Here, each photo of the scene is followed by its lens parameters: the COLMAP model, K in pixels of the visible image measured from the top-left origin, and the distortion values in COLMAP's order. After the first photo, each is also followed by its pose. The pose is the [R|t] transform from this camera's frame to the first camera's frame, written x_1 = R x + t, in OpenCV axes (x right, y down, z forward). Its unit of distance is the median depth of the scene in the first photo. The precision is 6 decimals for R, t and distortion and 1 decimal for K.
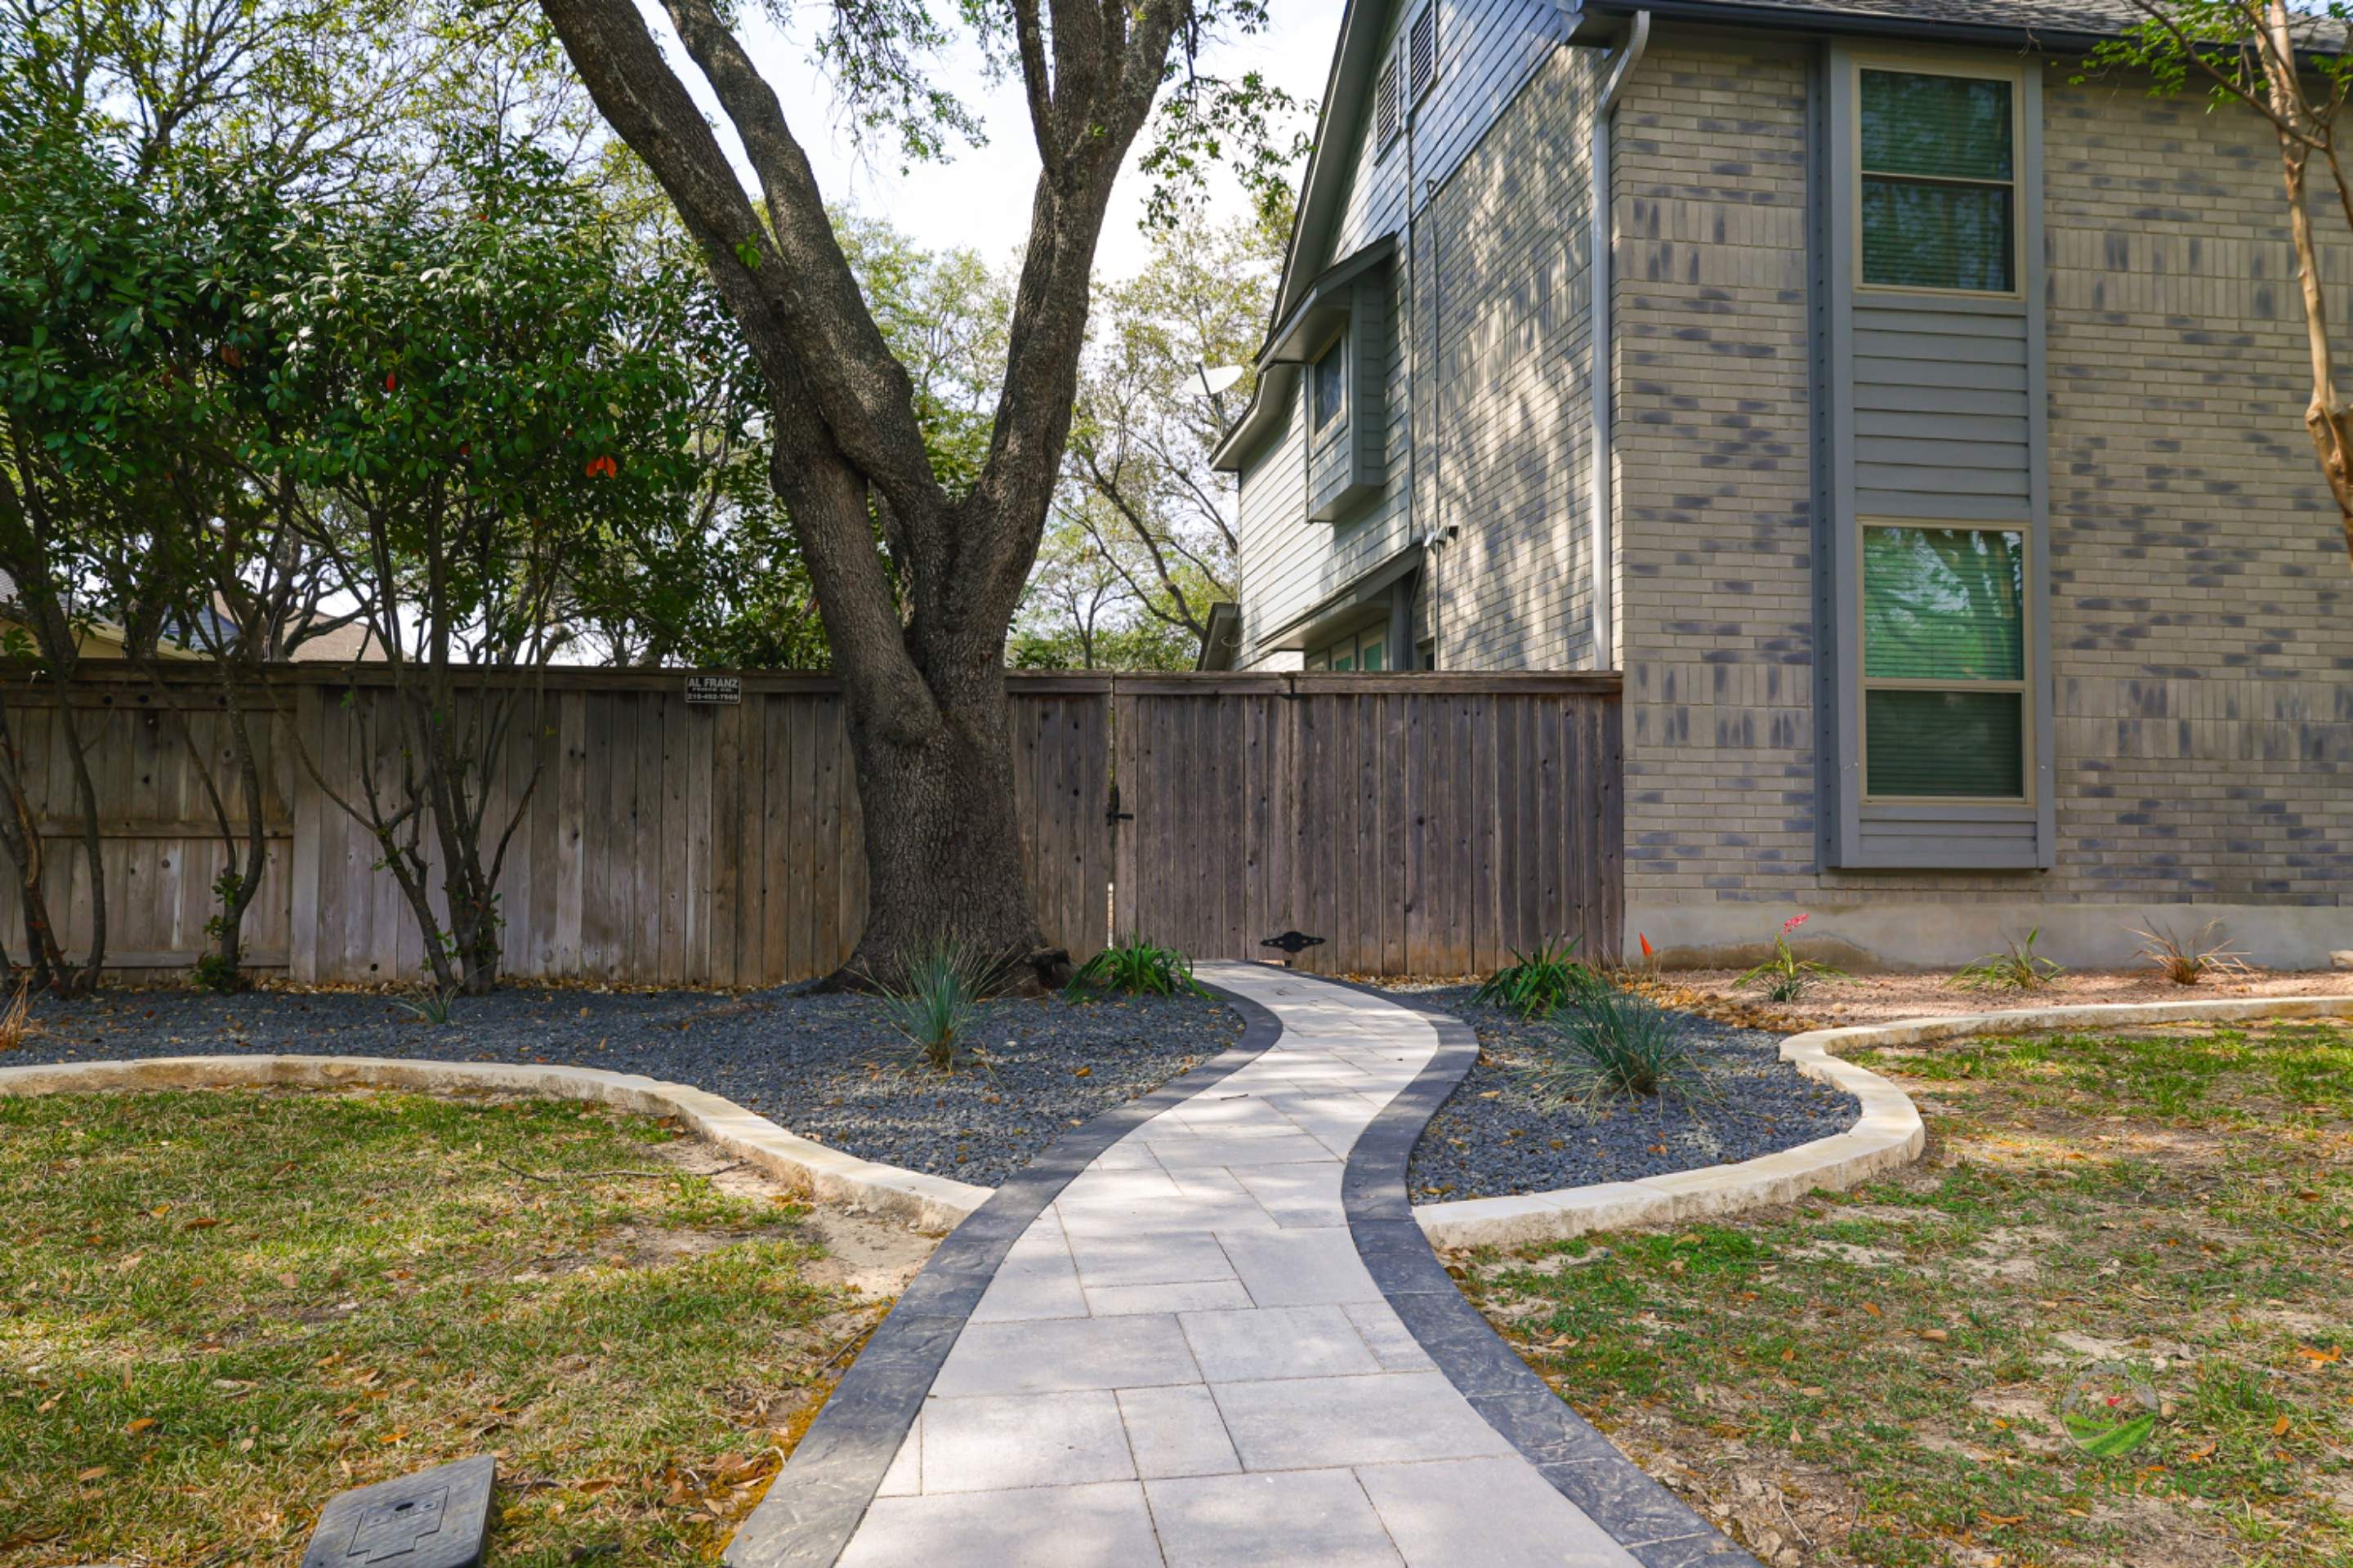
lens RADIAL K [[1595.0, 0, 1172.6], [0, 1595.0, 796.6], [0, 0, 1]] dist [0.039261, 0.005939]
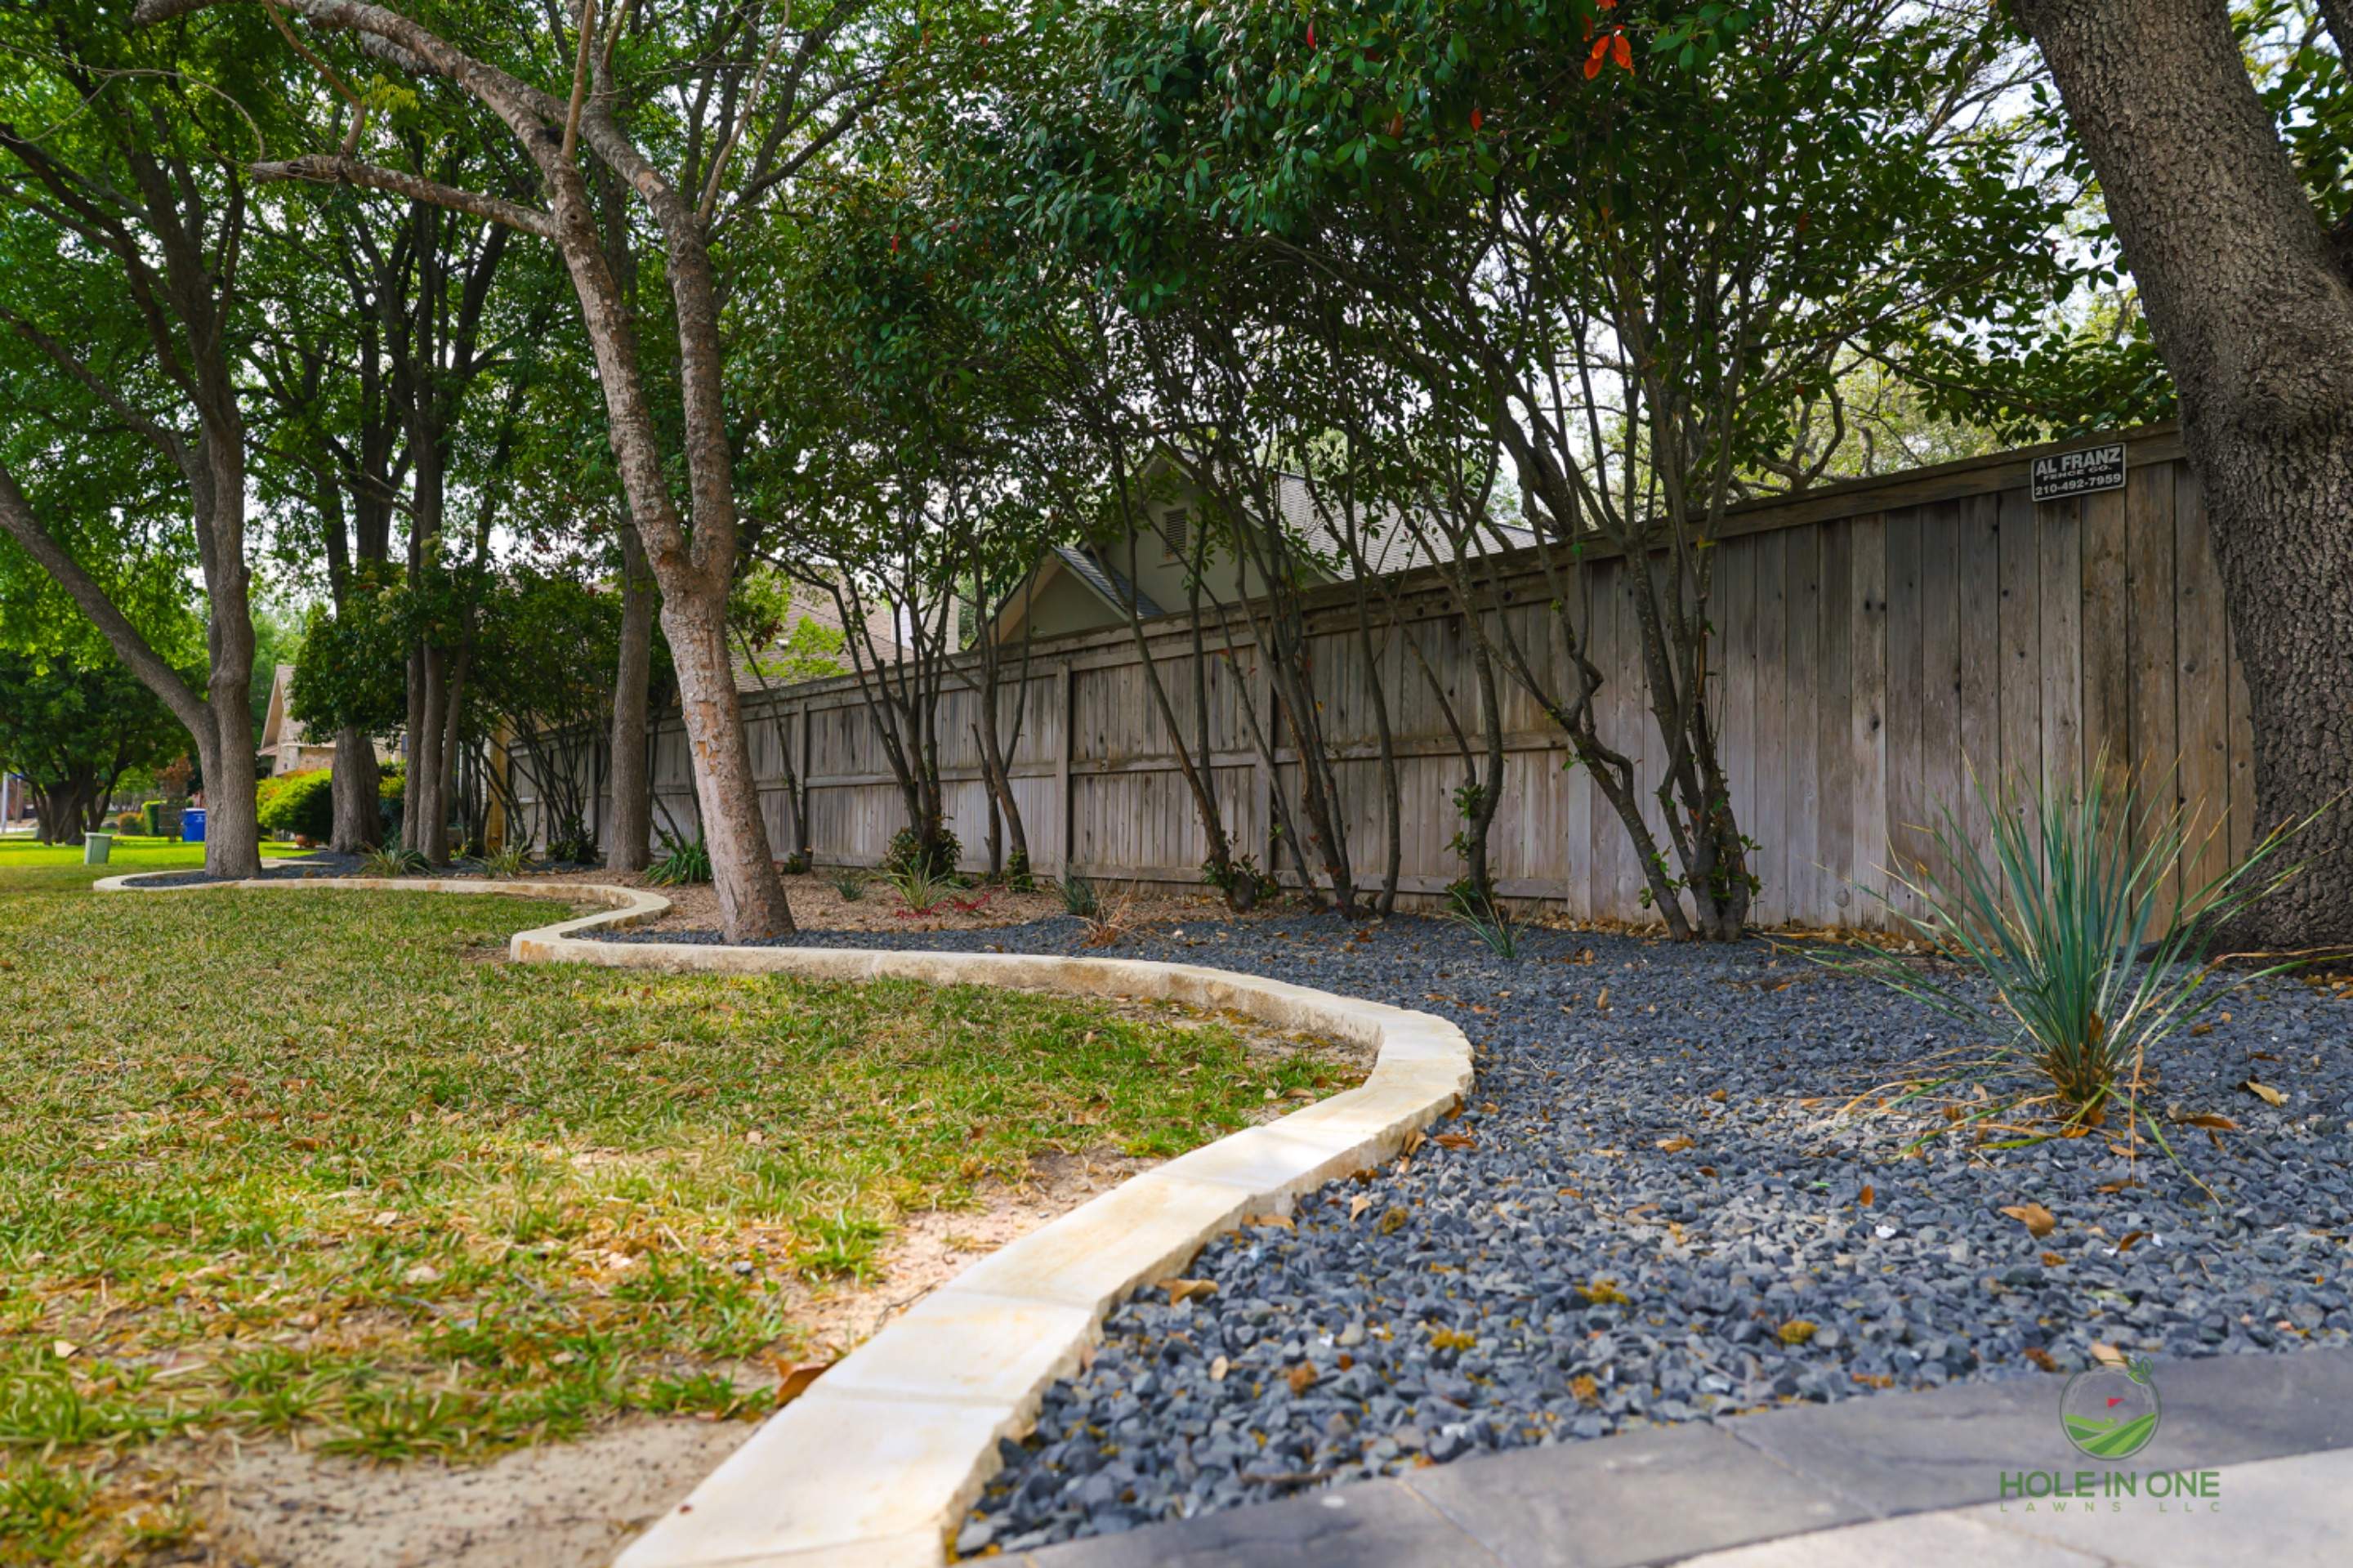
lens RADIAL K [[1595.0, 0, 1172.6], [0, 1595.0, 796.6], [0, 0, 1]] dist [0.039261, 0.005939]
pose [[0.540743, -0.027820, -0.840727, 0.044127], [0.027652, 0.999501, -0.015288, 0.057875], [0.840733, -0.014981, 0.541243, 0.374276]]
